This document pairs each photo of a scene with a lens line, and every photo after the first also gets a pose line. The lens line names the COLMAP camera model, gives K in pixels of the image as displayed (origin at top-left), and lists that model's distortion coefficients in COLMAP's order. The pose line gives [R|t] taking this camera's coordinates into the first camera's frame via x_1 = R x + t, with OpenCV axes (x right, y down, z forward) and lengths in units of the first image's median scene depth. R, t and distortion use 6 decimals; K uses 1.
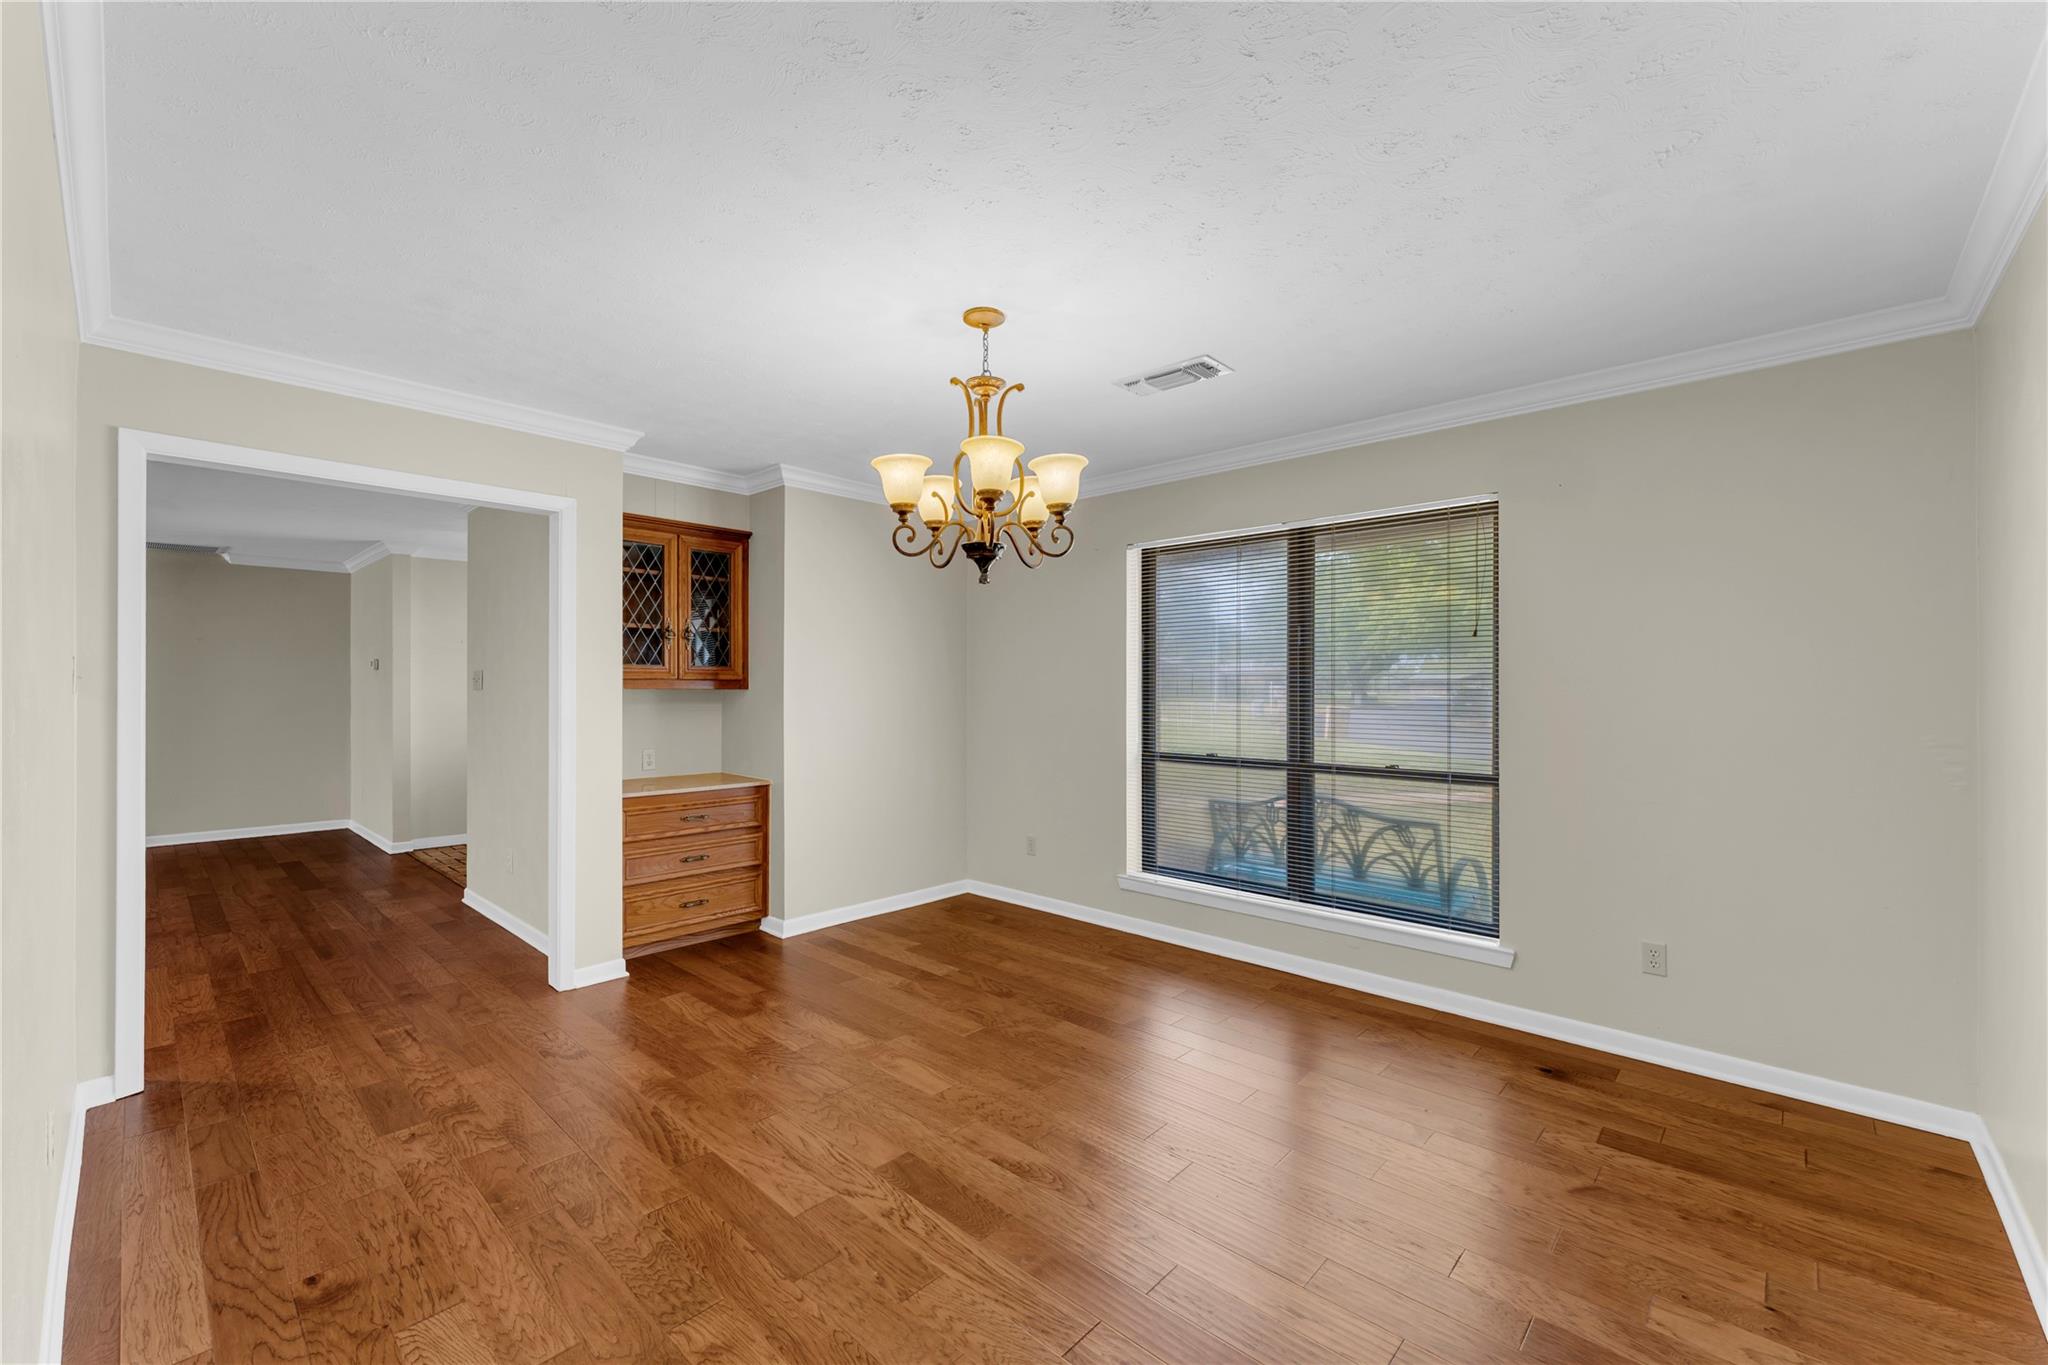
lens RADIAL K [[812.2, 0, 1032.1], [0, 812.2, 678.4], [0, 0, 1]] dist [0.000146, -0.000910]
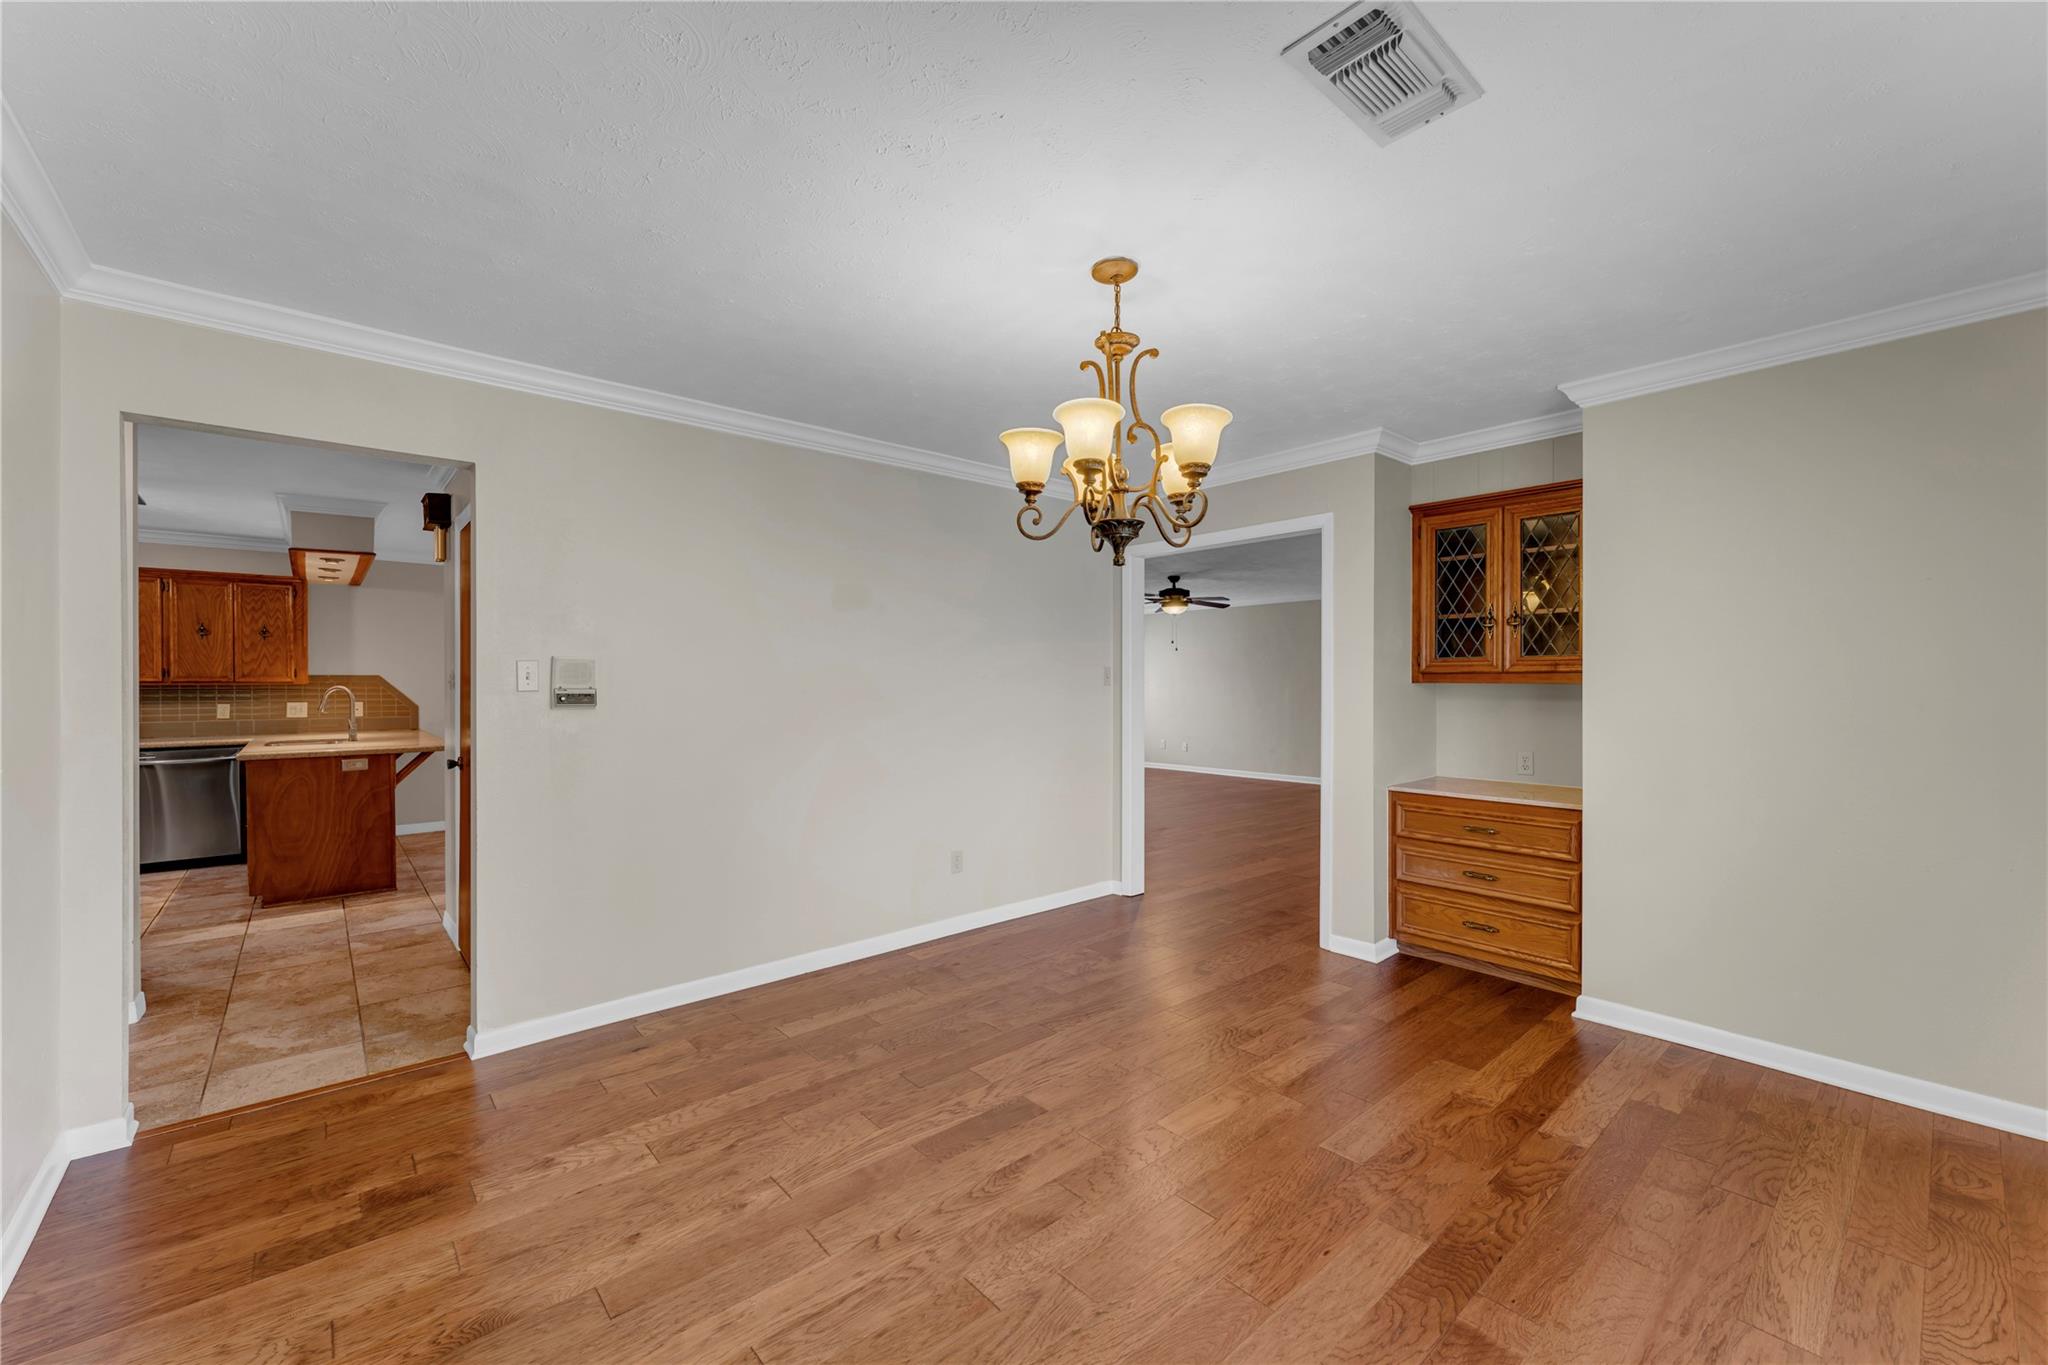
lens RADIAL K [[812.2, 0, 1020.0], [0, 812.2, 686.4], [0, 0, 1]] dist [0.000146, -0.000910]
pose [[-0.091772, 0.007703, -0.995750, 0.527976], [0.008819, 0.999937, 0.006922, 0.005795], [0.995741, -0.008146, -0.091834, 0.610261]]
